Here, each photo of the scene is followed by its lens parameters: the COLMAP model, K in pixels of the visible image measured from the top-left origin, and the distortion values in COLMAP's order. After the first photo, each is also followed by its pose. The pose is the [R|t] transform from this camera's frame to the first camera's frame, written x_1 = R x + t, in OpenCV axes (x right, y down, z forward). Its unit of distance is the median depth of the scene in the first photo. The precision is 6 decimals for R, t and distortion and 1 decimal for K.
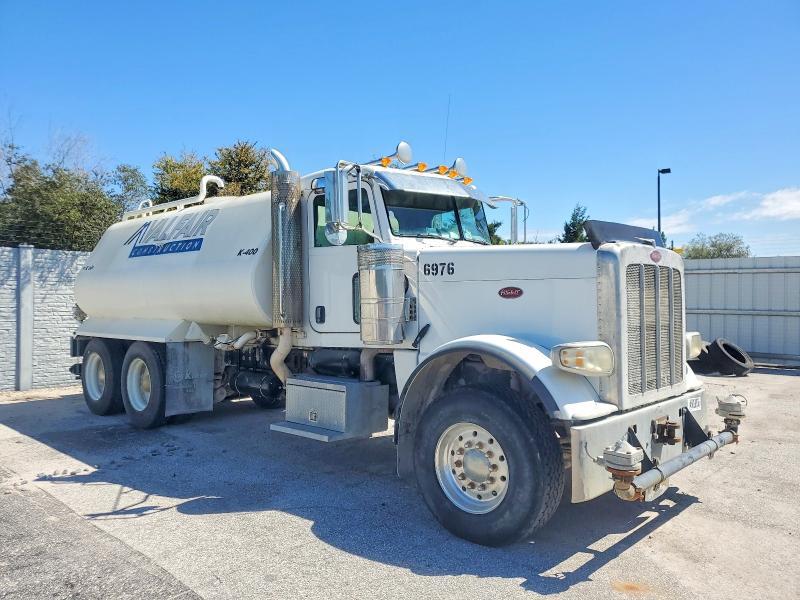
lens RADIAL K [[633.9, 0, 399.8], [0, 633.9, 298.6], [0, 0, 1]] dist [0.019673, 0.004030]
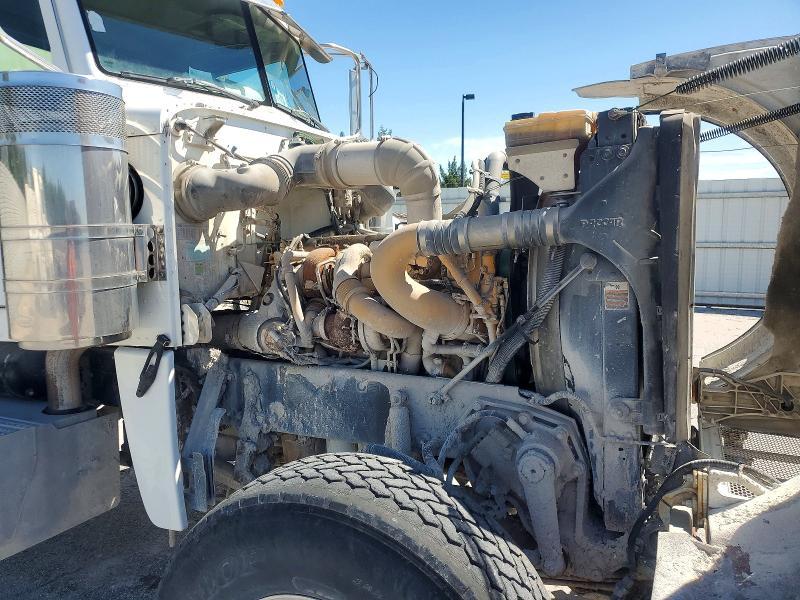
lens RADIAL K [[633.9, 0, 398.1], [0, 633.9, 297.1], [0, 0, 1]] dist [0.019673, 0.004030]
pose [[0.952962, -0.038201, 0.300671, 0.039832], [0.005871, 0.994166, 0.107702, 0.001844], [-0.303032, -0.100871, 0.947627, 0.489922]]
